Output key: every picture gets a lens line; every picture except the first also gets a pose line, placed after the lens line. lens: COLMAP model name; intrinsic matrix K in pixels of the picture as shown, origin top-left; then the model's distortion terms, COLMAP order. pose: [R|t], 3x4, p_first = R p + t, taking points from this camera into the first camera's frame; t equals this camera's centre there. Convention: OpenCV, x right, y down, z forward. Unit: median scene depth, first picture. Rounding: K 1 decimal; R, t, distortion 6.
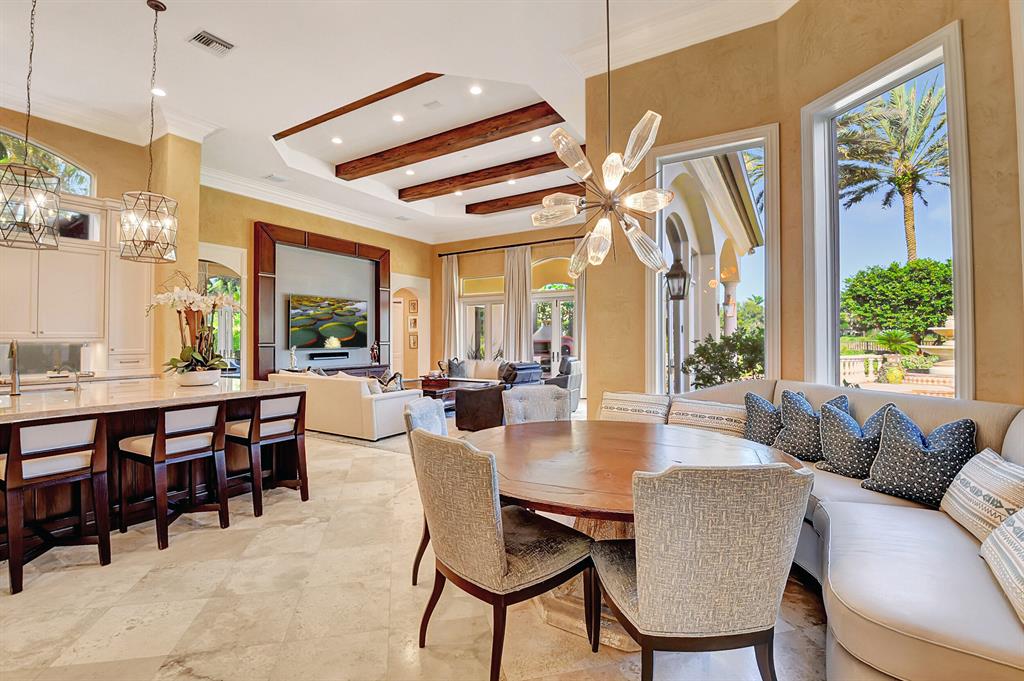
lens RADIAL K [[460.4, 0, 510.3], [0, 460.4, 335.6], [0, 0, 1]] dist [-0.007879, -0.012787]
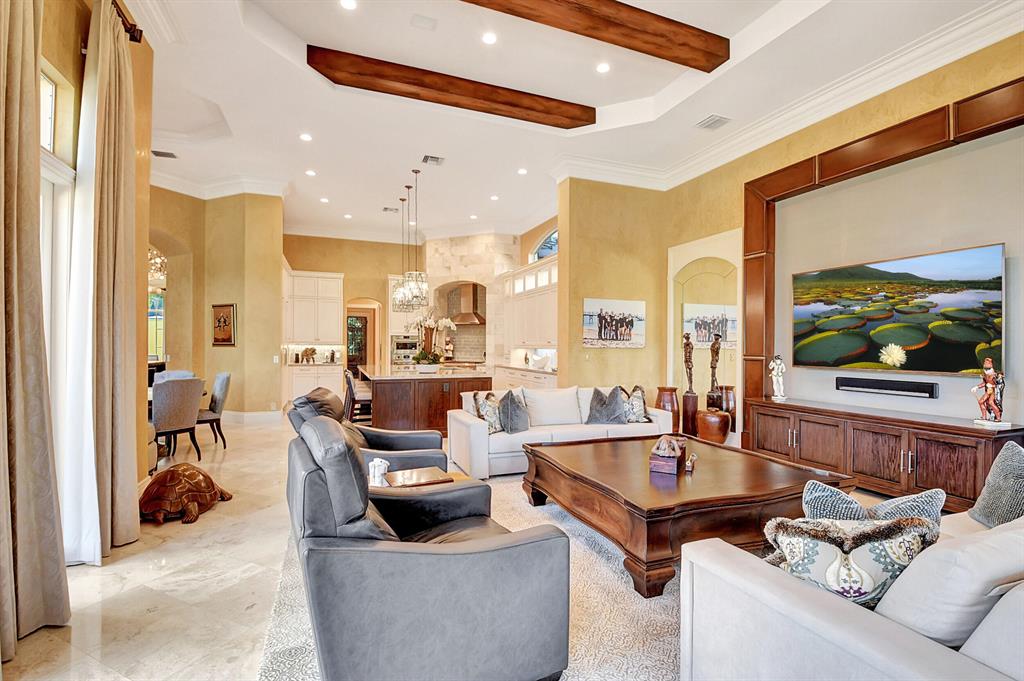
lens RADIAL K [[460.4, 0, 509.1], [0, 460.4, 345.9], [0, 0, 1]] dist [-0.007879, -0.012787]
pose [[-0.609921, 0.001224, -0.792461, 0.292140], [0.000167, 0.999999, 0.001416, 0.002453], [0.792462, 0.000731, -0.609920, 1.386407]]
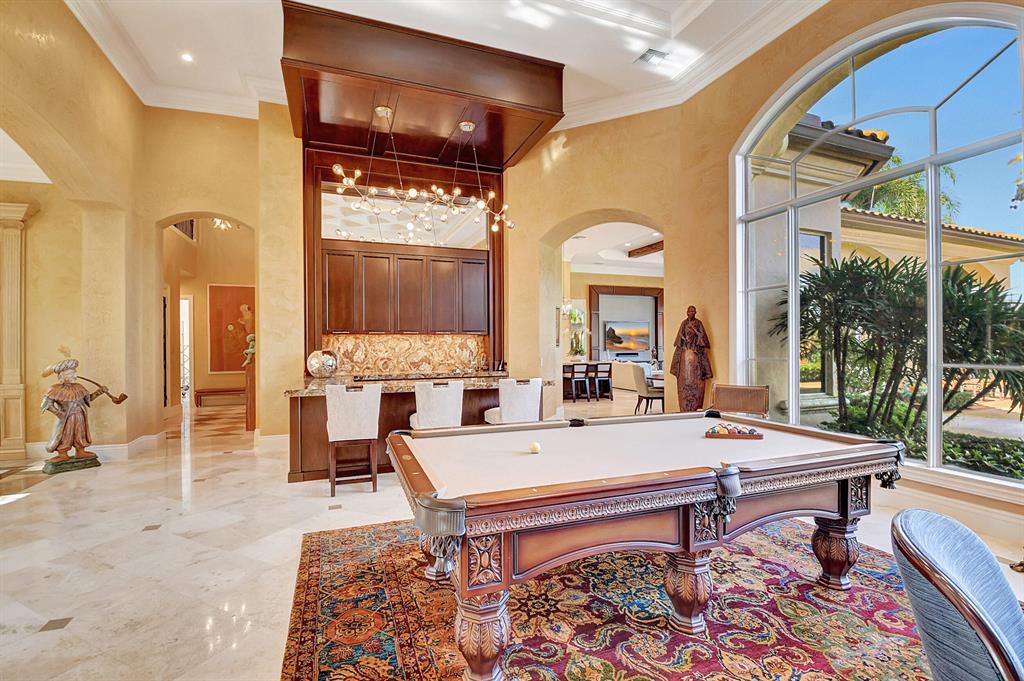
lens RADIAL K [[460.4, 0, 505.8], [0, 460.4, 346.5], [0, 0, 1]] dist [-0.007879, -0.012787]
pose [[0.789448, -0.003460, -0.613808, 0.444467], [0.009417, 0.999935, 0.006475, -0.004438], [0.613746, -0.010892, 0.789429, -0.935514]]
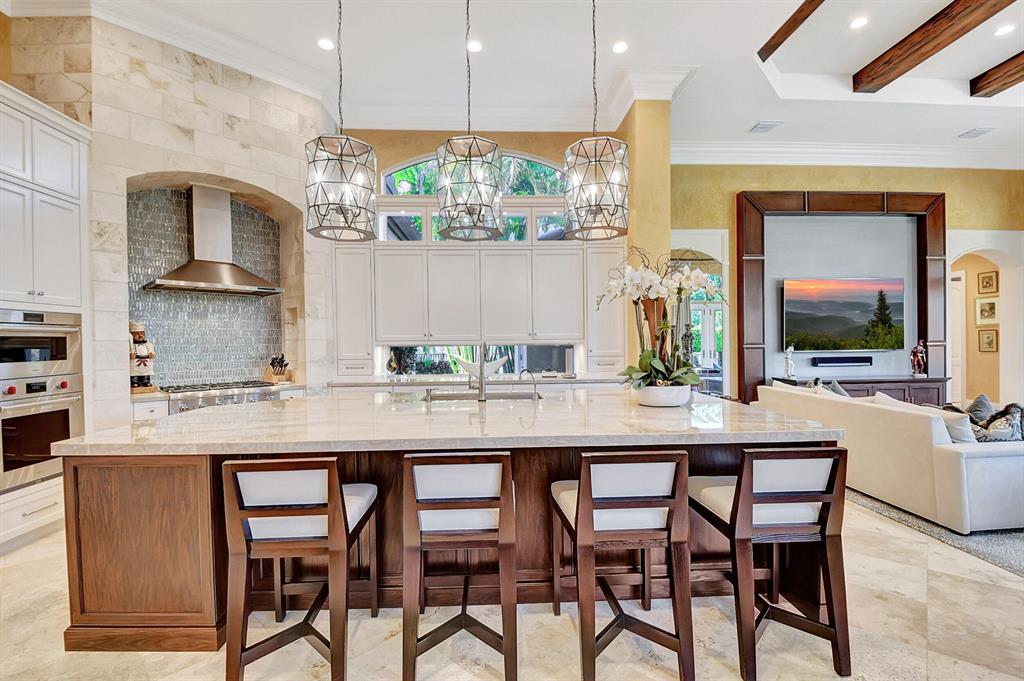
lens RADIAL K [[460.4, 0, 508.3], [0, 460.4, 343.1], [0, 0, 1]] dist [-0.007879, -0.012787]
pose [[0.562526, 0.001347, -0.826779, -0.140268], [0.014324, 0.999833, 0.011374, 0.001016], [0.826656, -0.018241, 0.562413, 0.250378]]
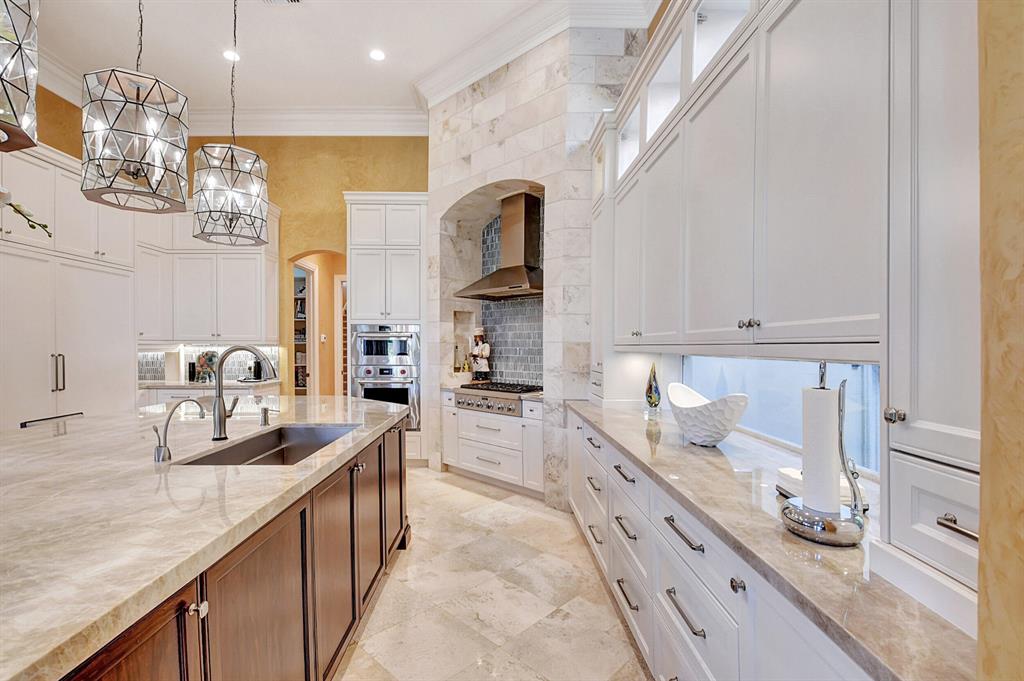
lens RADIAL K [[460.4, 0, 492.7], [0, 460.4, 361.3], [0, 0, 1]] dist [-0.007879, -0.012787]
pose [[-0.855992, 0.012764, -0.516831, -0.534239], [-0.000111, 0.999691, 0.024872, 0.008503], [0.516989, 0.021348, -0.855726, 0.835344]]
